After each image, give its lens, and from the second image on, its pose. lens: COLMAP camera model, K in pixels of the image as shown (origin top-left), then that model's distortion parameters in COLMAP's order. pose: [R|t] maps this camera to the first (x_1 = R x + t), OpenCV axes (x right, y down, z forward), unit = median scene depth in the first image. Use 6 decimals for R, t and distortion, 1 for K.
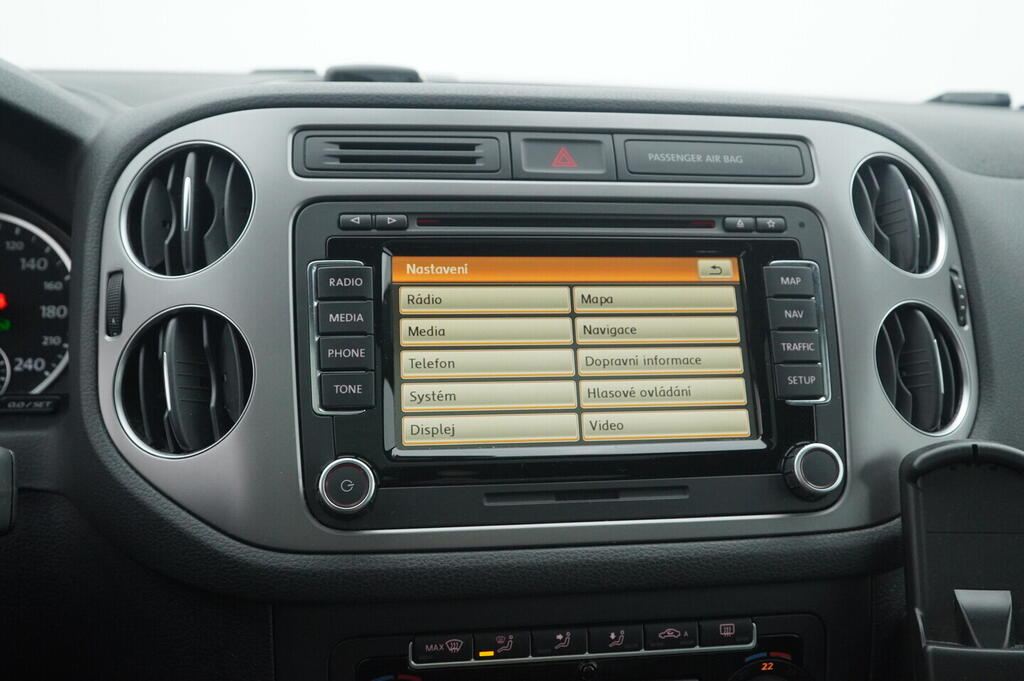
lens RADIAL K [[1022.5, 0, 512.0], [0, 1022.5, 340.5], [0, 0, 1]] dist [-0.024013, 0.043807]
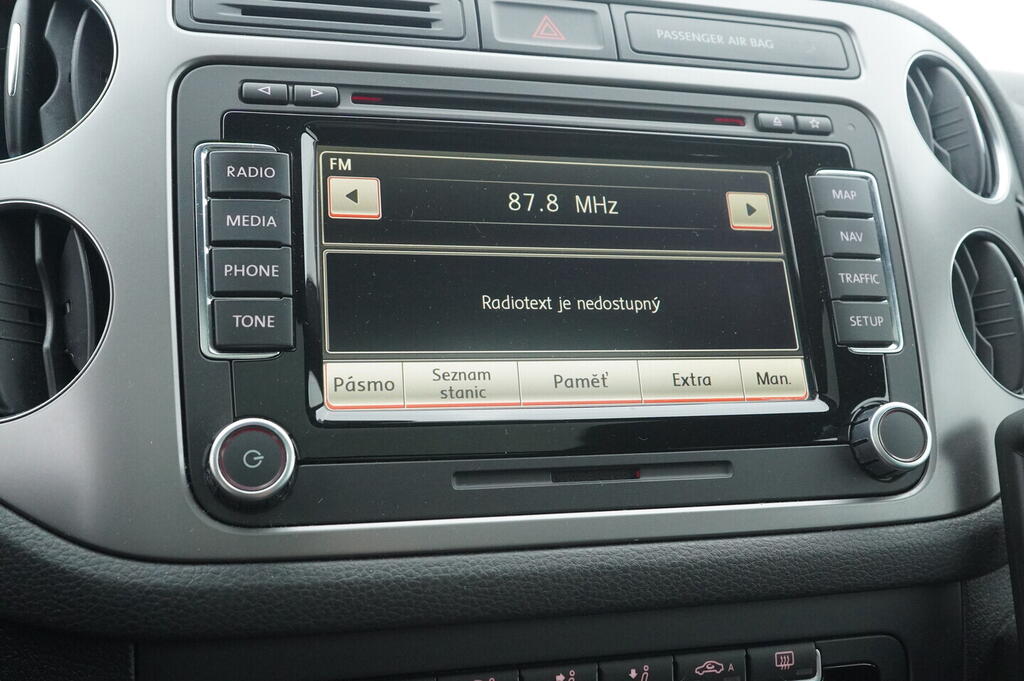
lens RADIAL K [[1022.5, 0, 512.0], [0, 1022.5, 340.5], [0, 0, 1]] dist [-0.024013, 0.043807]
pose [[0.993580, 0.000954, 0.113131, -0.063258], [0.004088, 0.999009, -0.044325, 0.087402], [-0.113061, 0.044503, 0.992591, 0.289977]]
